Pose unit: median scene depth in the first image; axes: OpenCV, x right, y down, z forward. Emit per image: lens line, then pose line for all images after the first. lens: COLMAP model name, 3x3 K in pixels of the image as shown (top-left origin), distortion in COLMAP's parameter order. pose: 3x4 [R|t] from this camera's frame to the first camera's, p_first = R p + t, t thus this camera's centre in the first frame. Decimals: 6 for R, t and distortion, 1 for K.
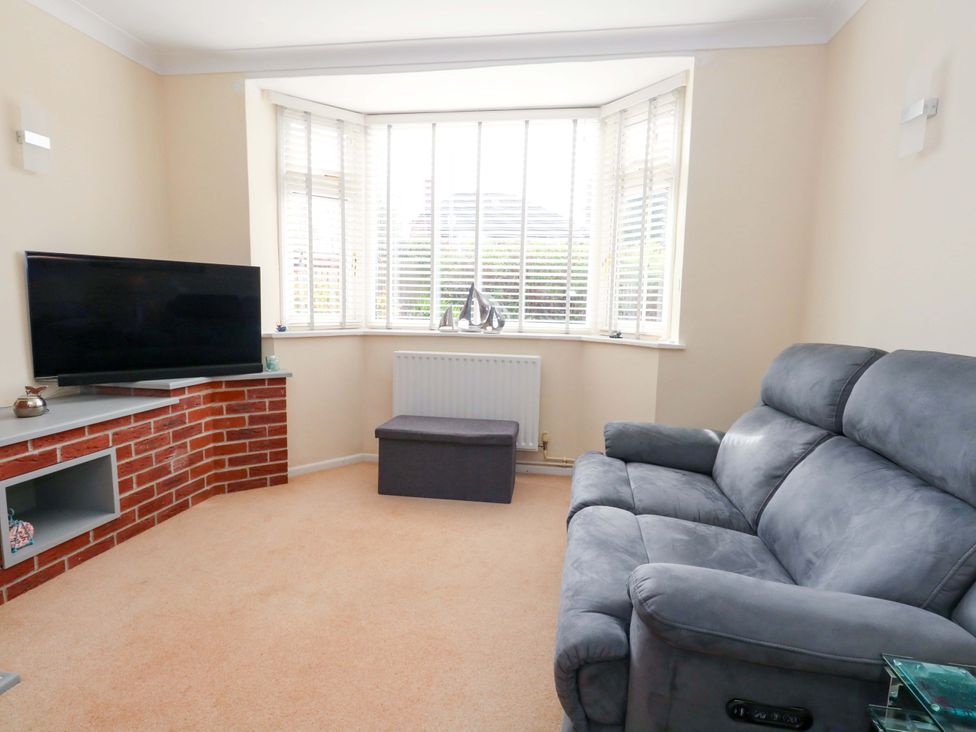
lens RADIAL K [[516.5, 0, 482.1], [0, 516.5, 363.0], [0, 0, 1]] dist [0.003560, 0.002239]
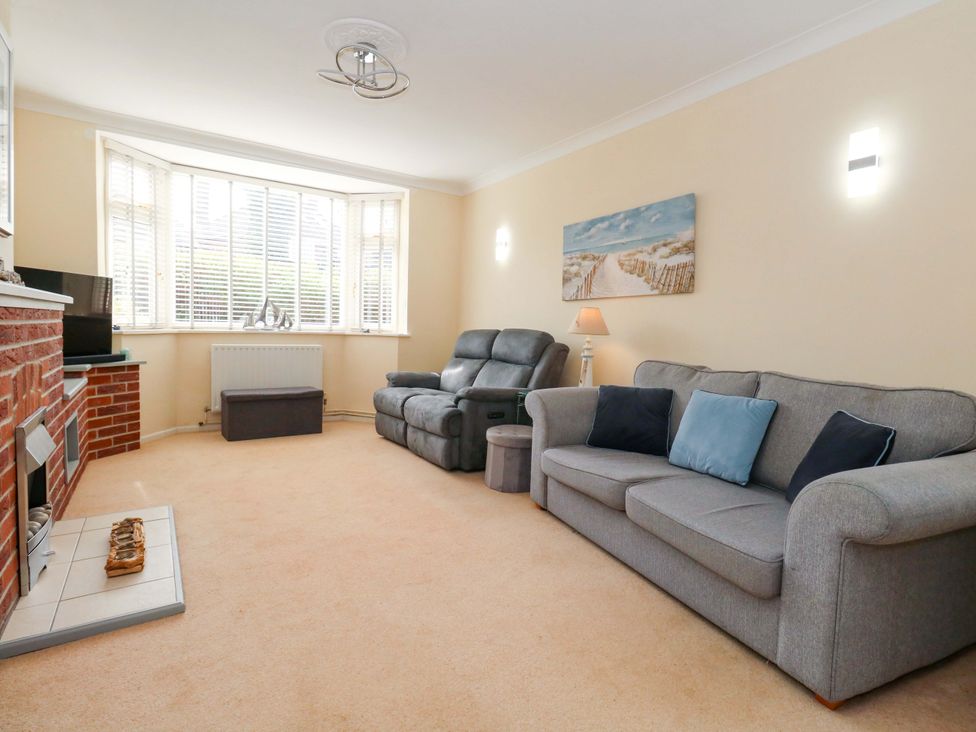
lens RADIAL K [[516.5, 0, 490.3], [0, 516.5, 364.4], [0, 0, 1]] dist [0.003560, 0.002239]
pose [[0.737900, -0.047917, 0.673207, -0.602172], [0.060092, 0.998179, 0.005181, 0.072827], [-0.672230, 0.036631, 0.739436, -0.542231]]
